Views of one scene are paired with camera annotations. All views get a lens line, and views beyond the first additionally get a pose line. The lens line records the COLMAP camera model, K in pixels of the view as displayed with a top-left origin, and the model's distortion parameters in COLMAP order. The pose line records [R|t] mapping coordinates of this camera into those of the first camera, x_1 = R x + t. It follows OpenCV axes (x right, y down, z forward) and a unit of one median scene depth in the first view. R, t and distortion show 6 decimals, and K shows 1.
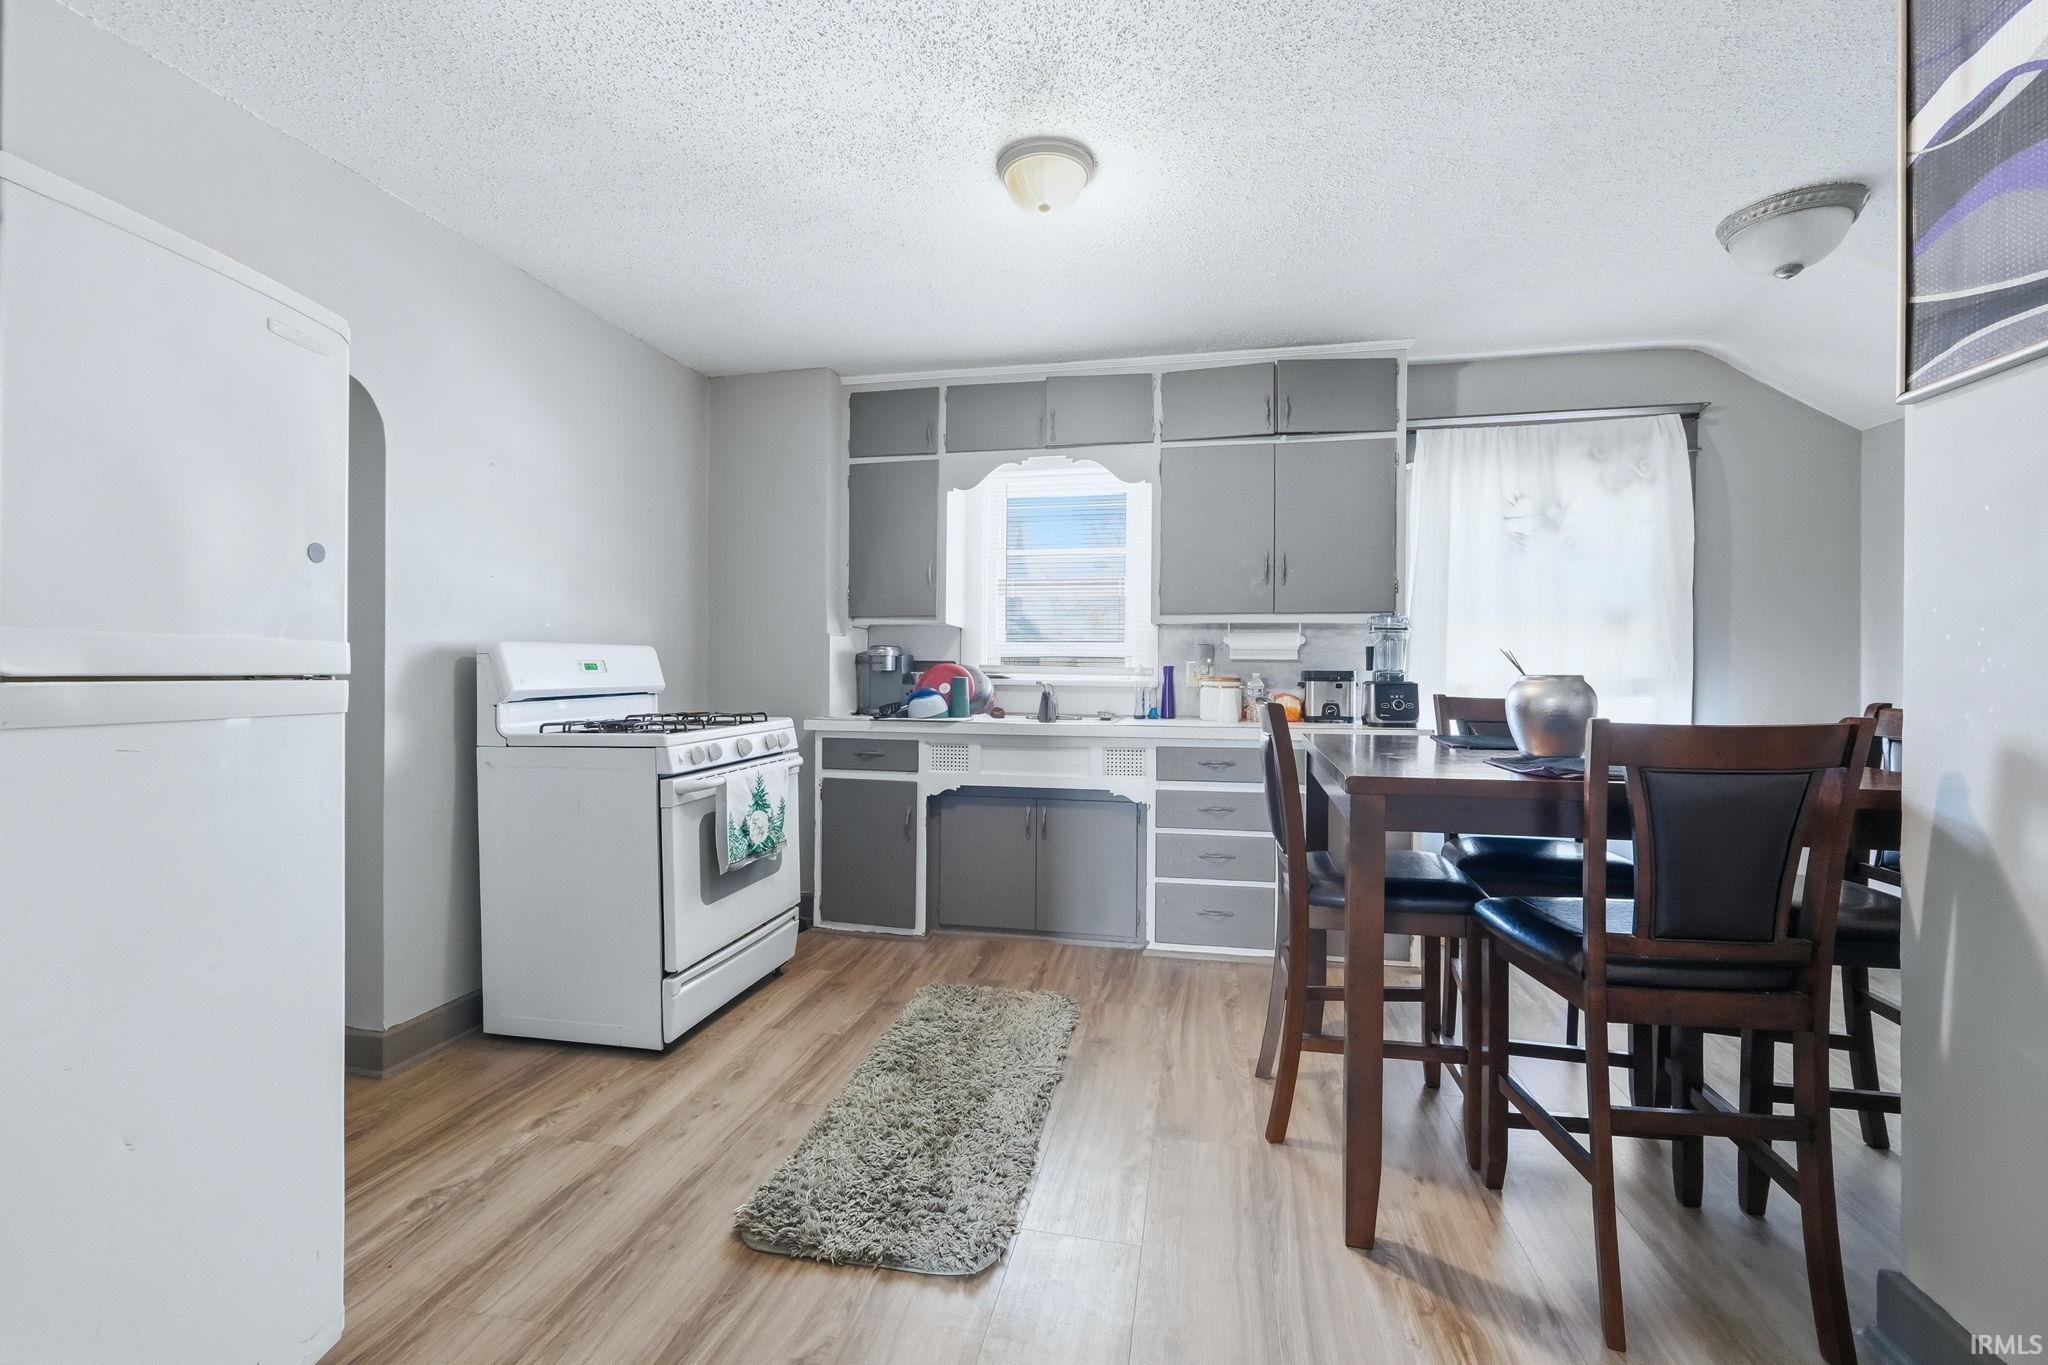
lens RADIAL K [[867.2, 0, 1016.6], [0, 867.2, 667.4], [0, 0, 1]] dist [-0.001342, -0.000048]
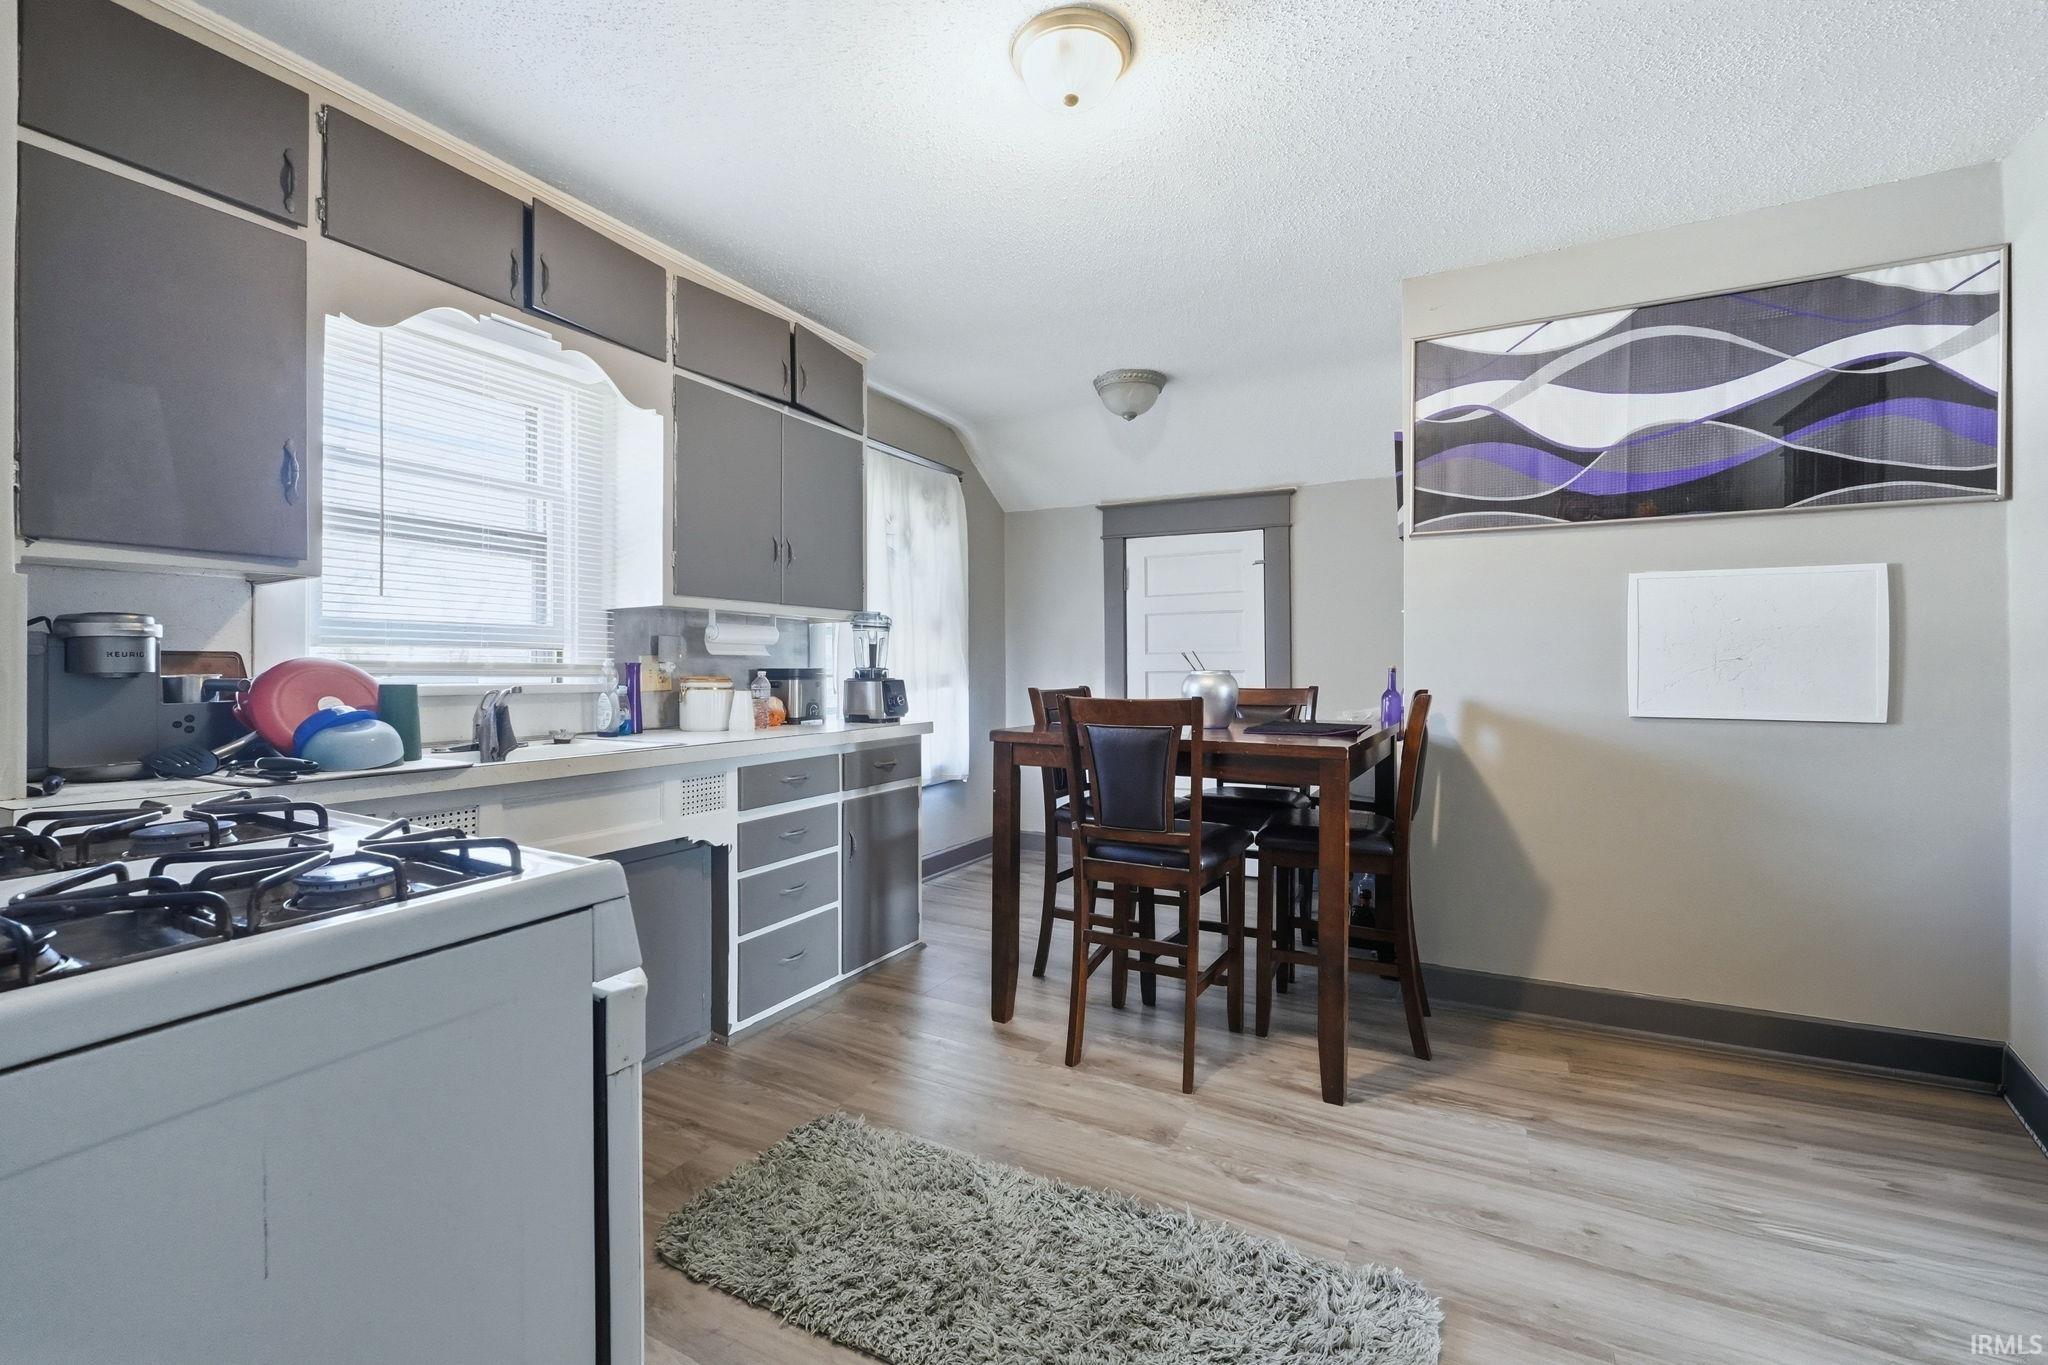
lens RADIAL K [[863.2, 0, 1011.6], [0, 863.2, 662.5], [0, 0, 1]] dist [-0.000270, -0.000166]
pose [[0.289973, 0.001847, 0.957033, -0.499553], [-0.001034, 0.999998, -0.001617, -0.000950], [-0.957034, -0.000521, 0.289975, 0.540583]]
